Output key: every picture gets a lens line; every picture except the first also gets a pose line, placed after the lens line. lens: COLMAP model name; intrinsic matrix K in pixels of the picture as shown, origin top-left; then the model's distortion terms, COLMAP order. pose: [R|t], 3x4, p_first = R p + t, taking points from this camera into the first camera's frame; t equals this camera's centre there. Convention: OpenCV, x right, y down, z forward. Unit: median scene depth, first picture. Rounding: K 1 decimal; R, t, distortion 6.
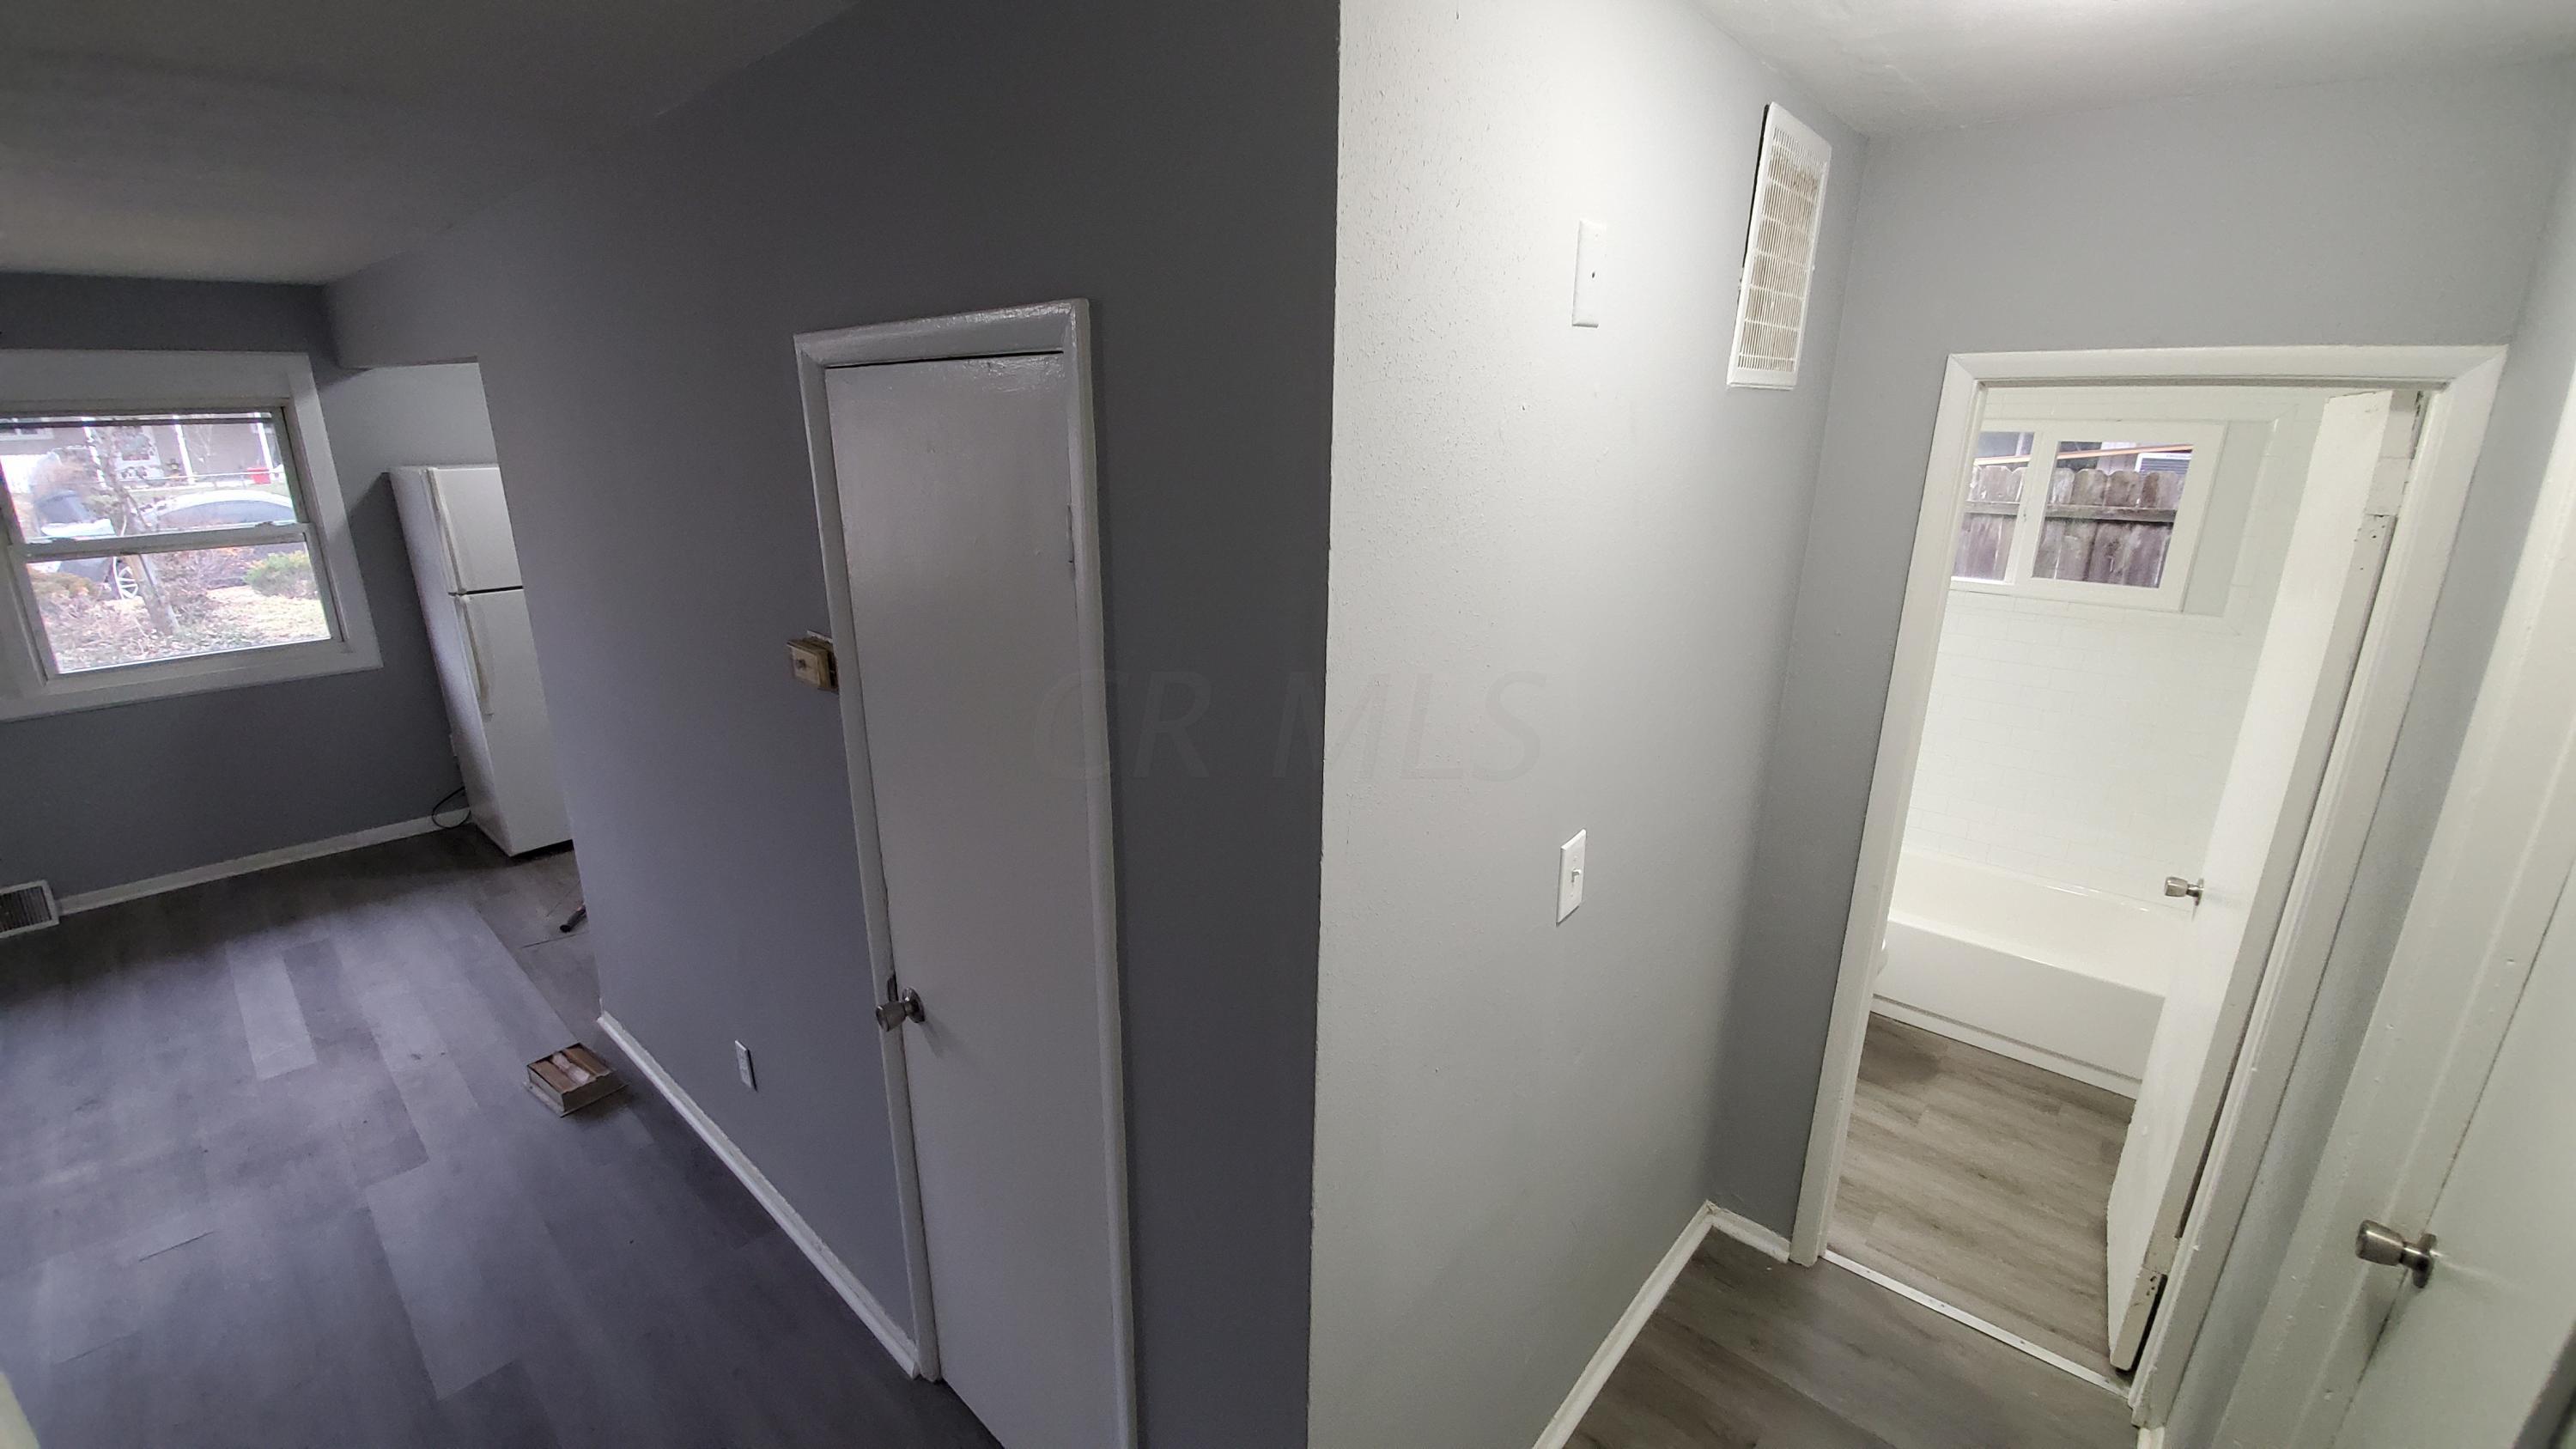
lens RADIAL K [[1025.5, 0, 1288.0], [0, 1025.5, 724.5], [0, 0, 1]] dist [-0.001115, -0.000328]
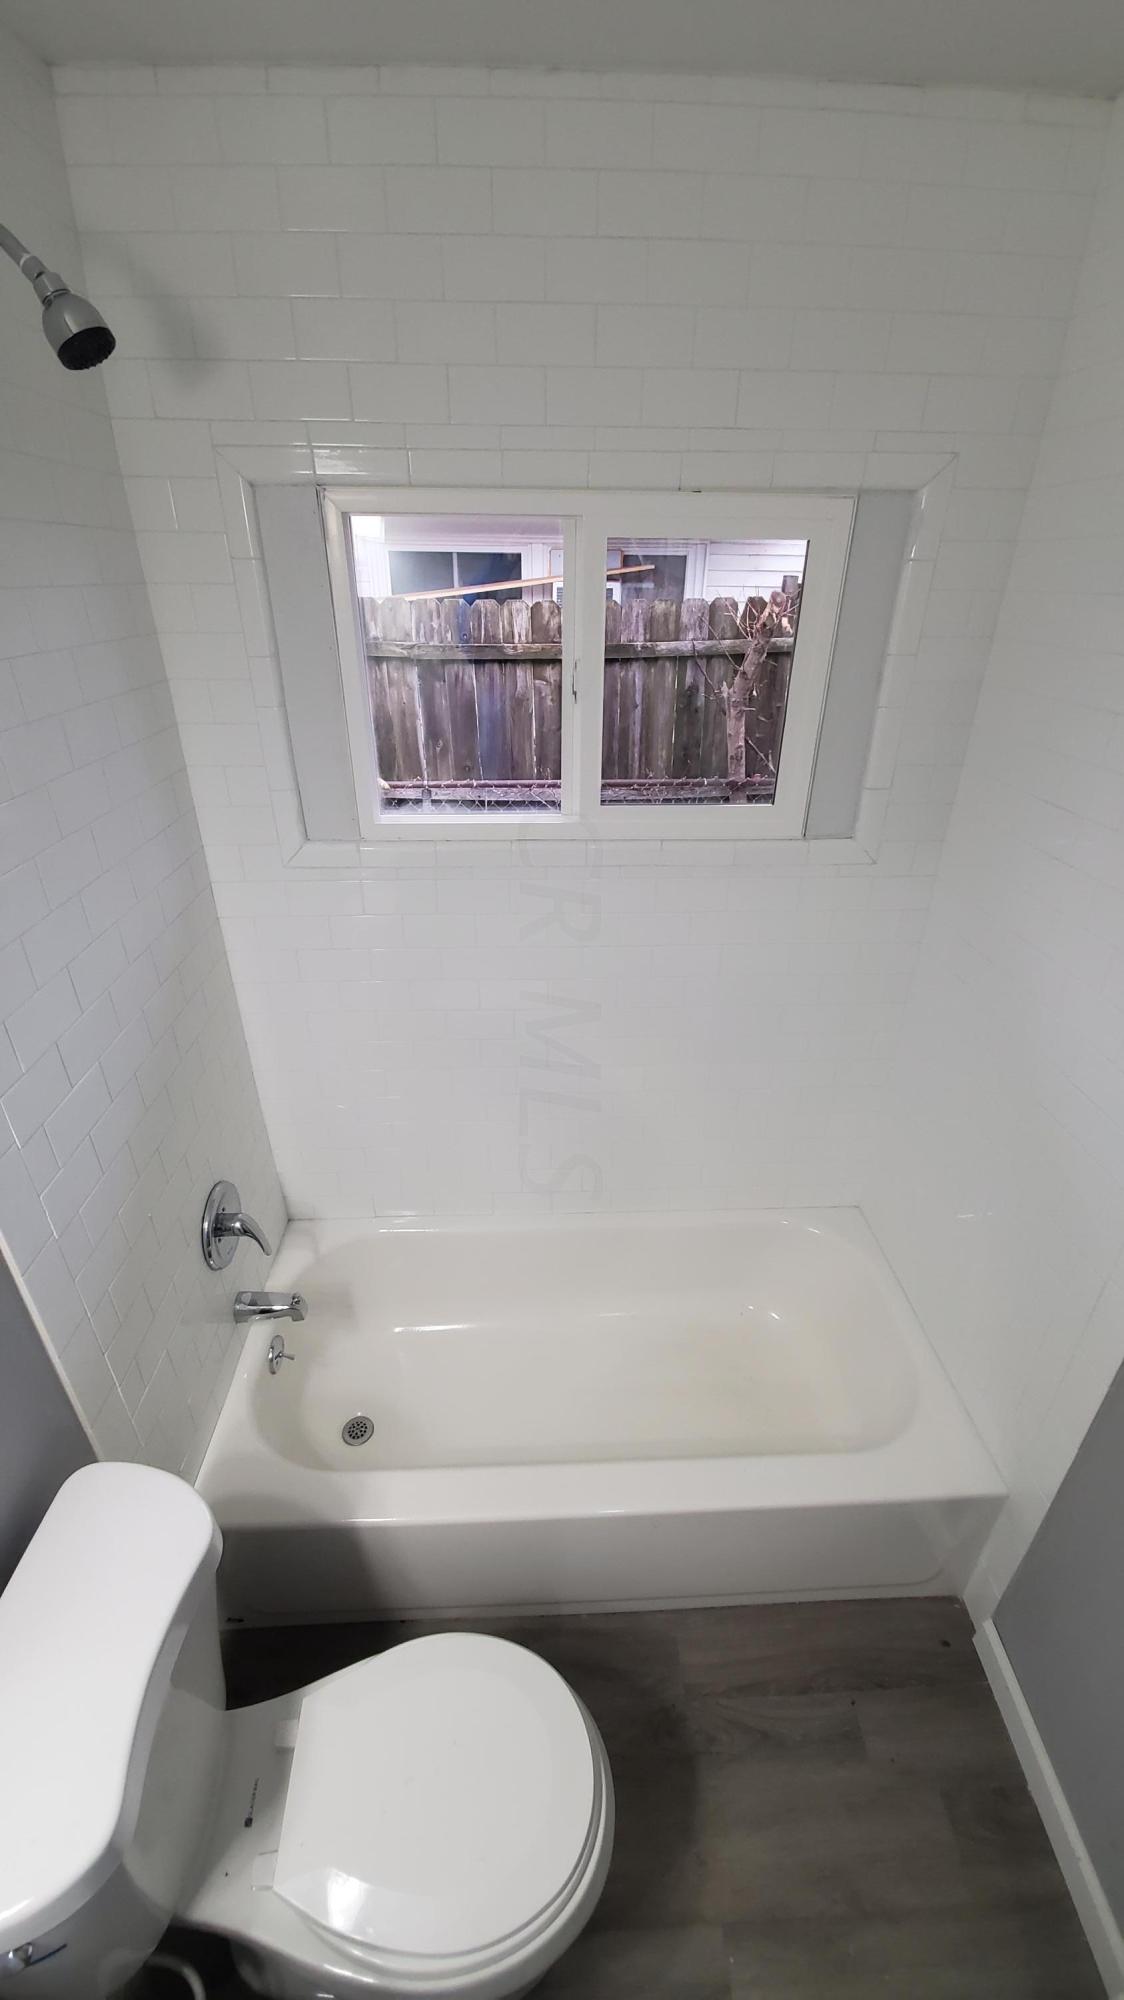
lens RADIAL K [[796.0, 0, 562.0], [0, 796.0, 1000.0], [0, 0, 1]] dist [-0.001115, -0.000328]
pose [[0.730805, -0.333038, 0.595827, 0.432604], [0.202132, 0.939334, 0.277119, -0.178273], [-0.651971, -0.082084, 0.753788, 0.708644]]
